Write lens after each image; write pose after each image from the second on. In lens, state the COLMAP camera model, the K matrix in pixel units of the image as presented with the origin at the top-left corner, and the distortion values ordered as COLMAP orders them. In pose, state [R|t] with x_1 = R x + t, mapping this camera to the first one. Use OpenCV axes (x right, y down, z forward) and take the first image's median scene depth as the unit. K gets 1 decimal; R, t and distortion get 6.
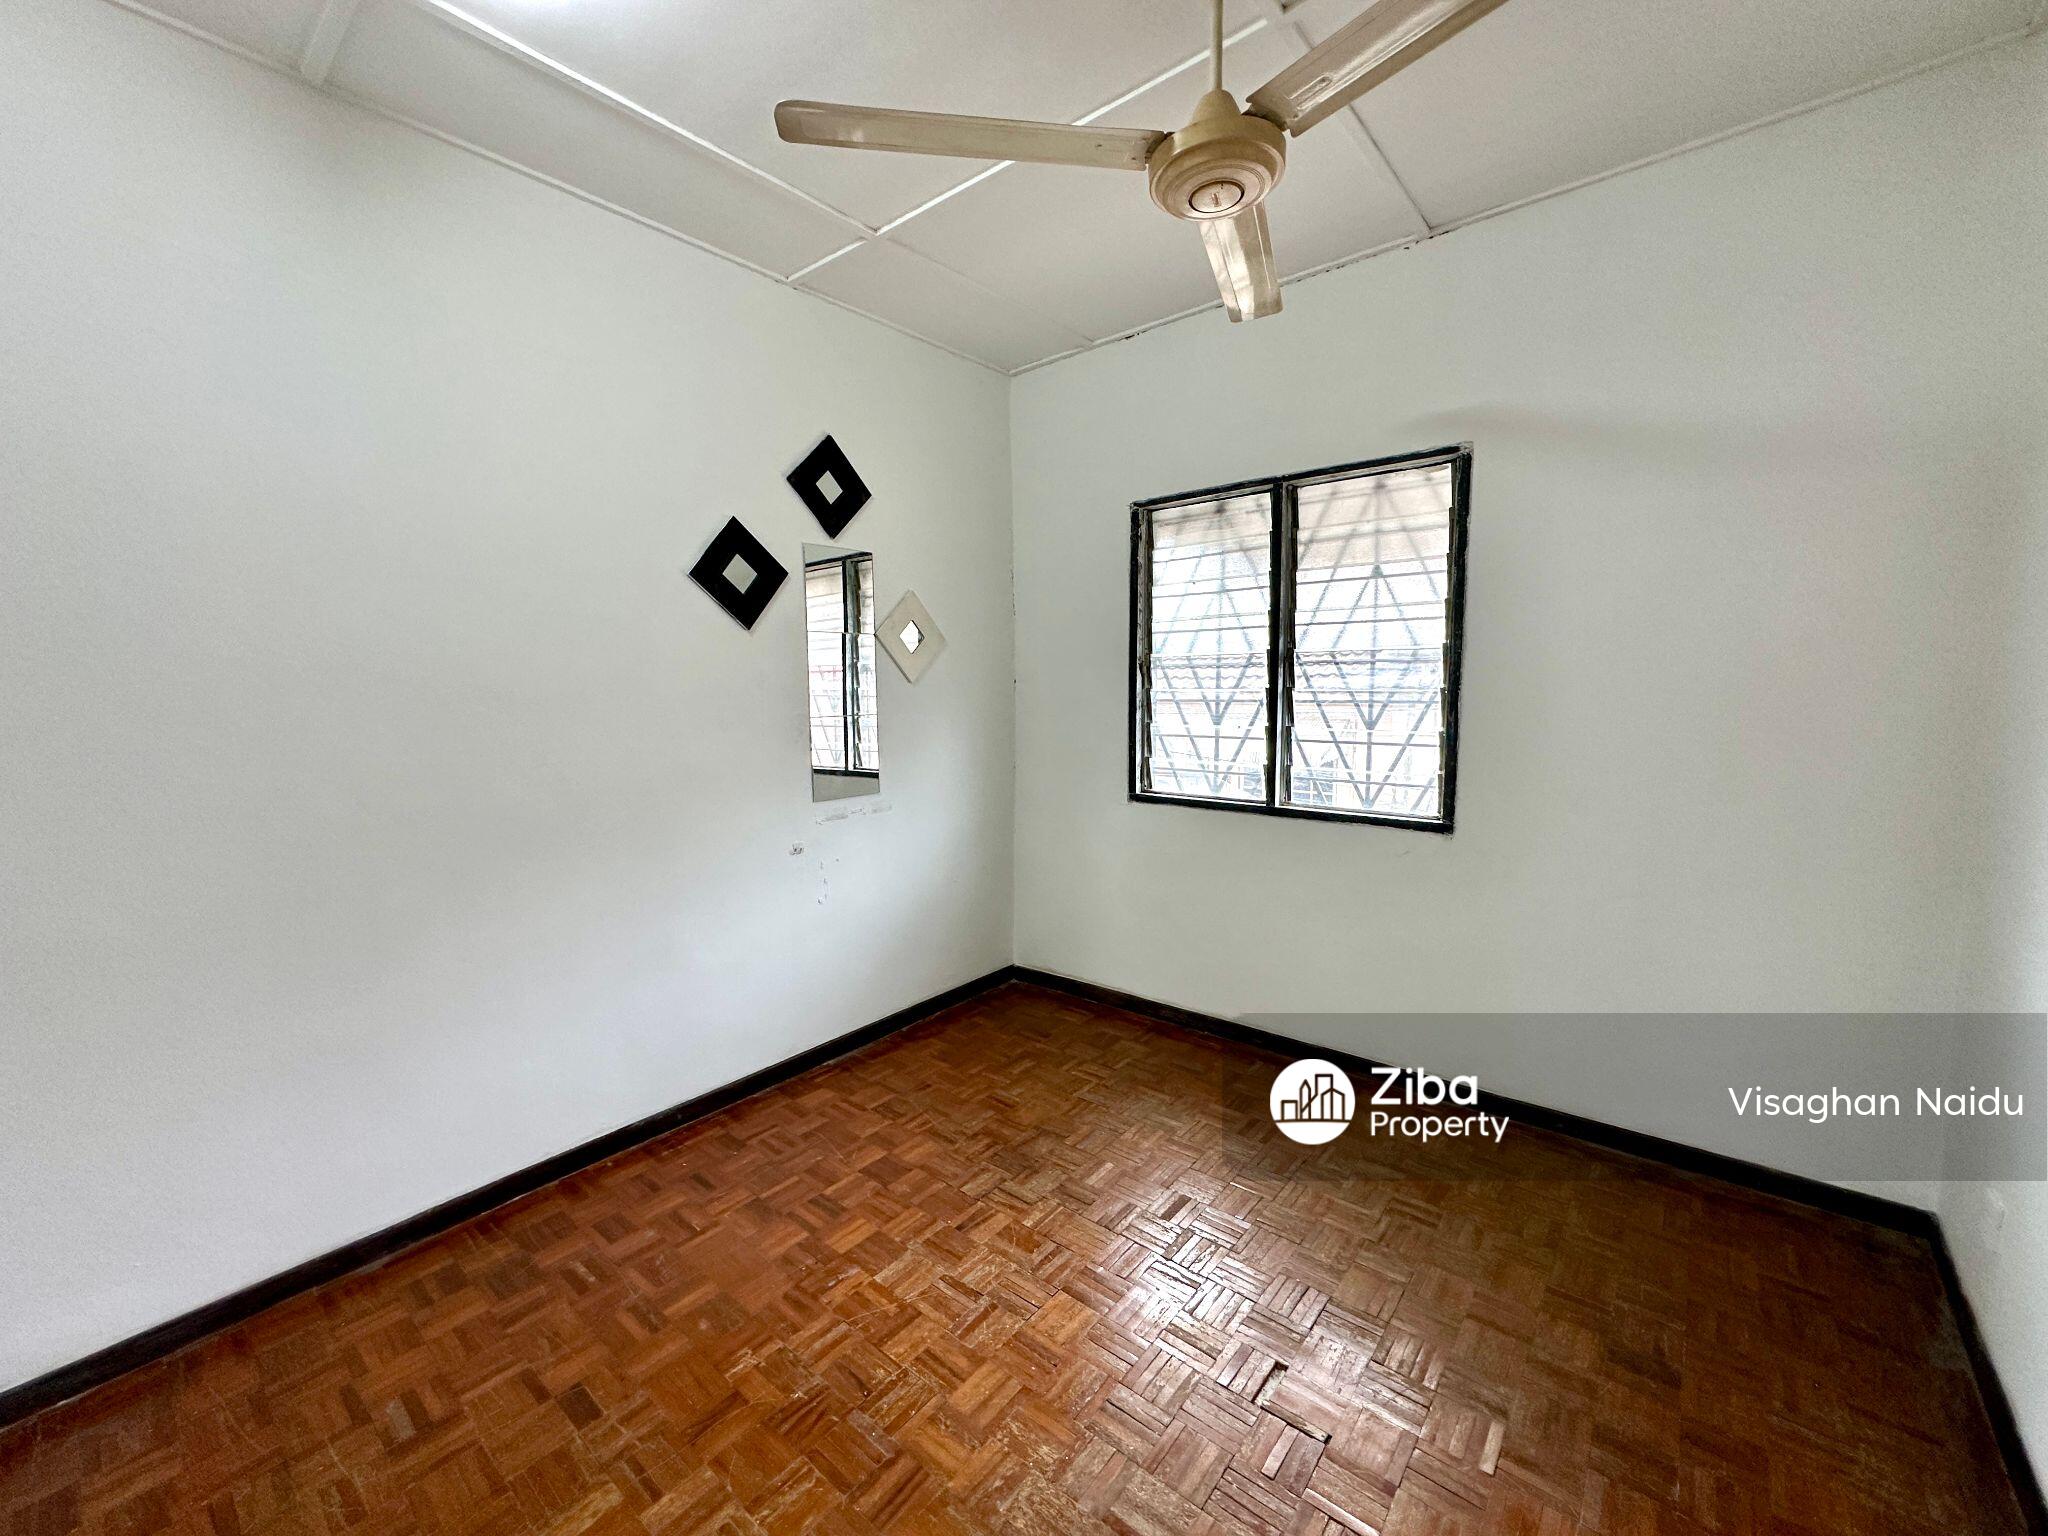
lens RADIAL K [[818.4, 0, 1040.3], [0, 818.4, 809.1], [0, 0, 1]] dist [-0.004549, 0.001301]
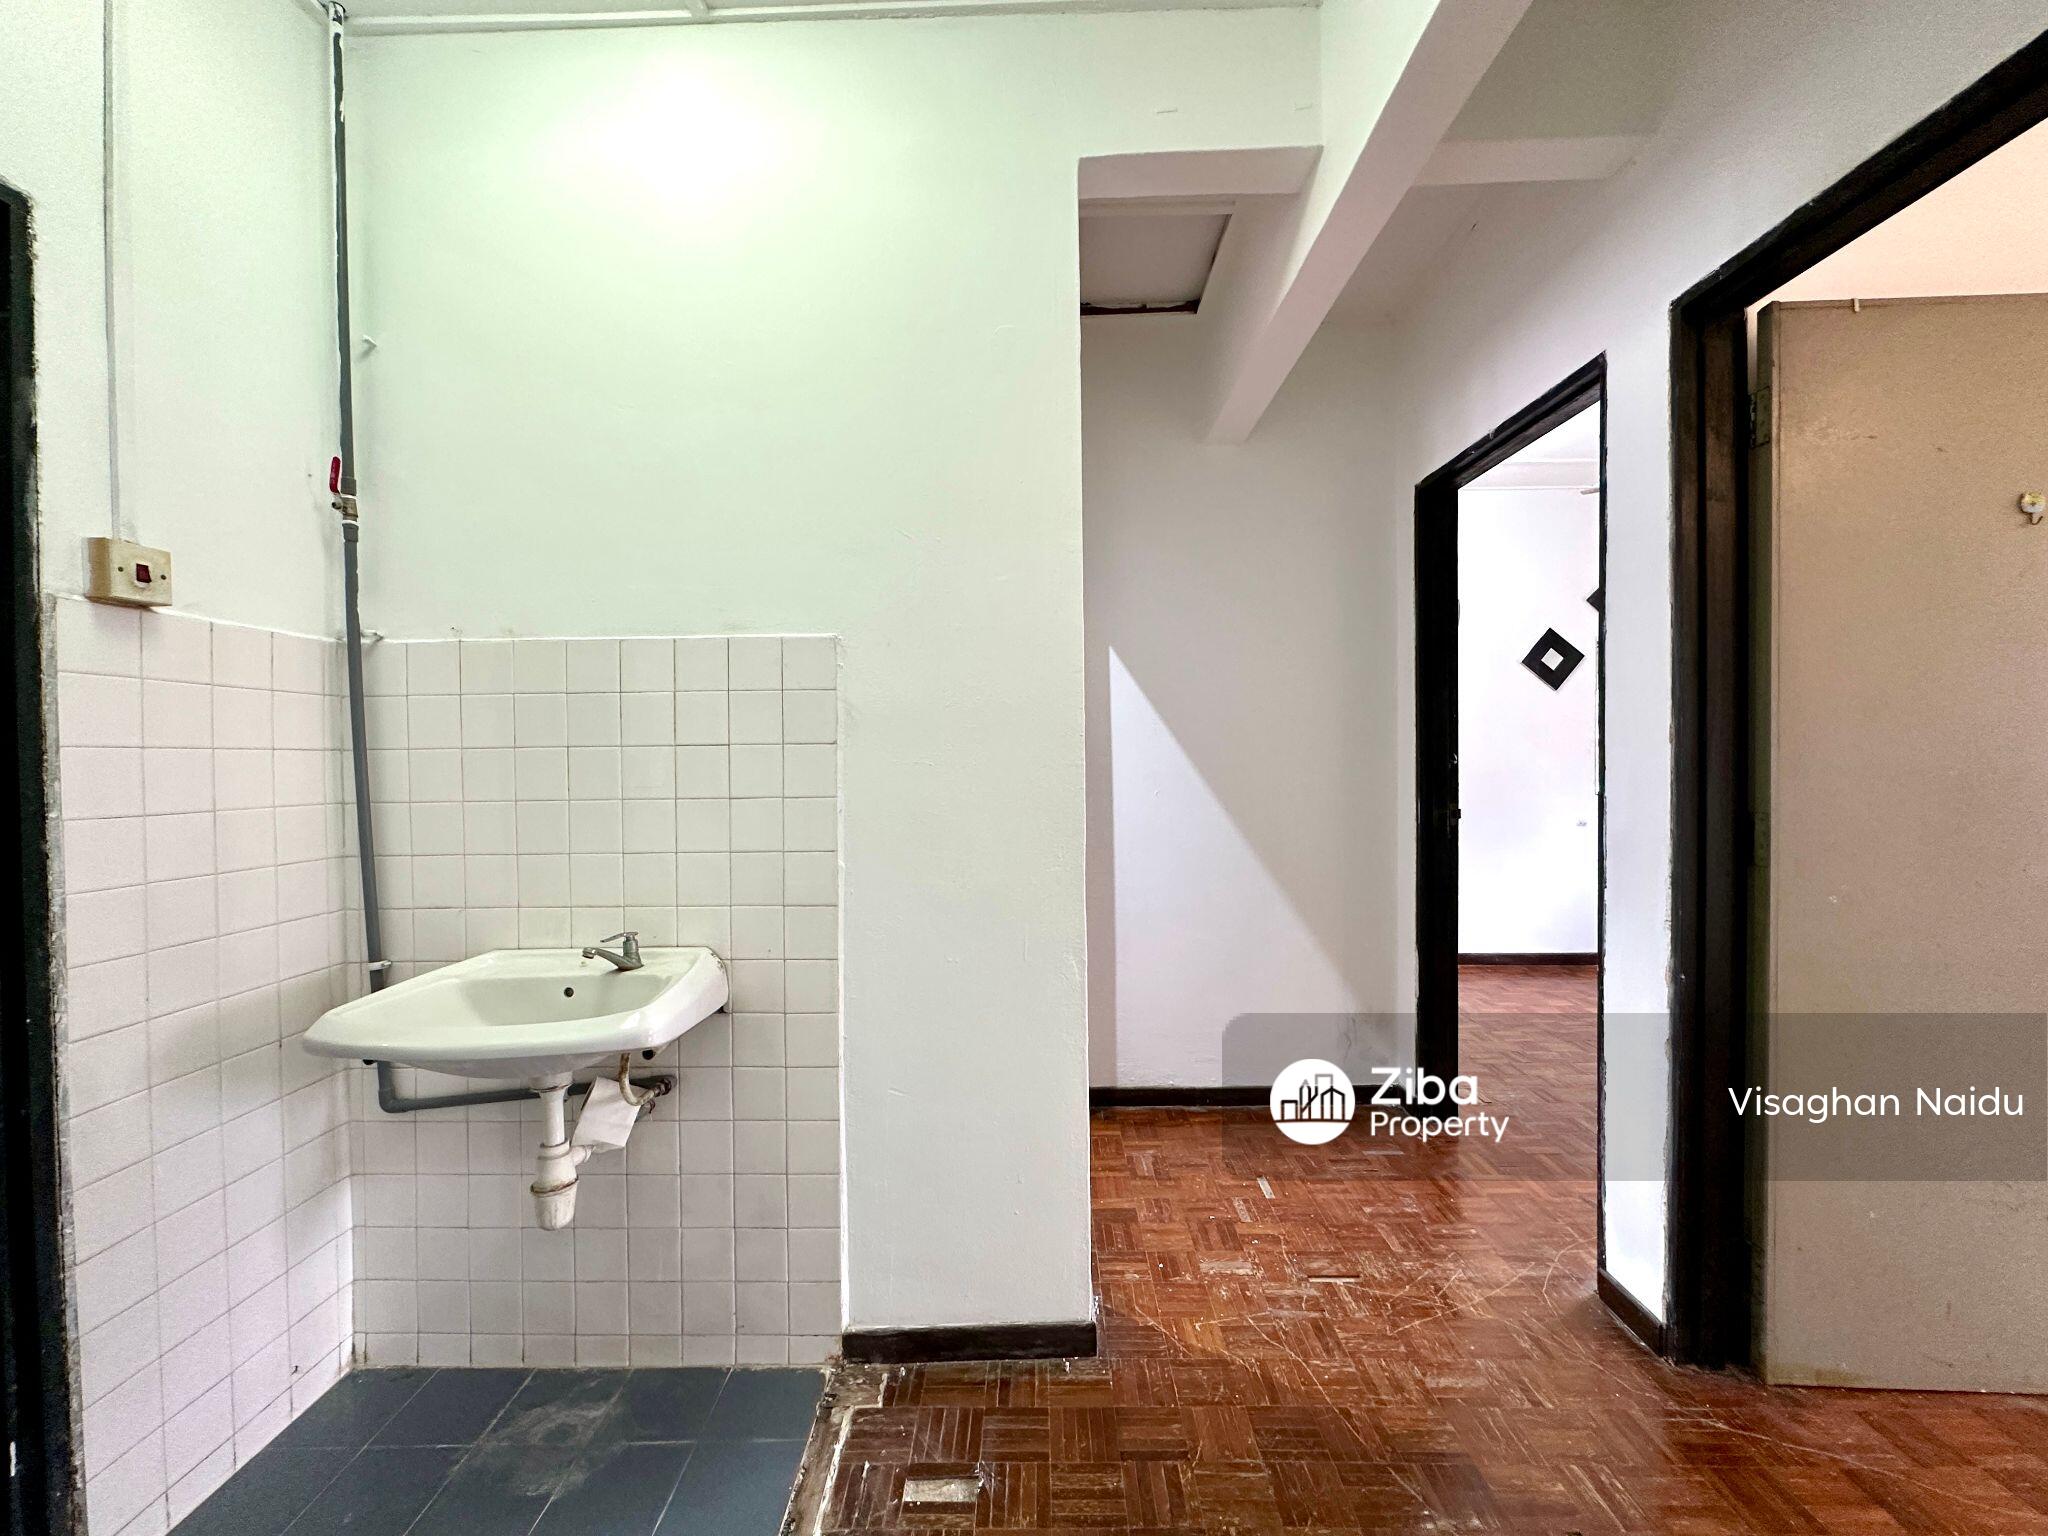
lens RADIAL K [[818.4, 0, 1031.6], [0, 818.4, 769.7], [0, 0, 1]] dist [-0.004549, 0.001301]
pose [[0.613803, 0.004856, -0.789444, 0.333996], [-0.097104, 0.992852, -0.069393, 0.179354], [0.783464, 0.119251, 0.609888, -0.923340]]
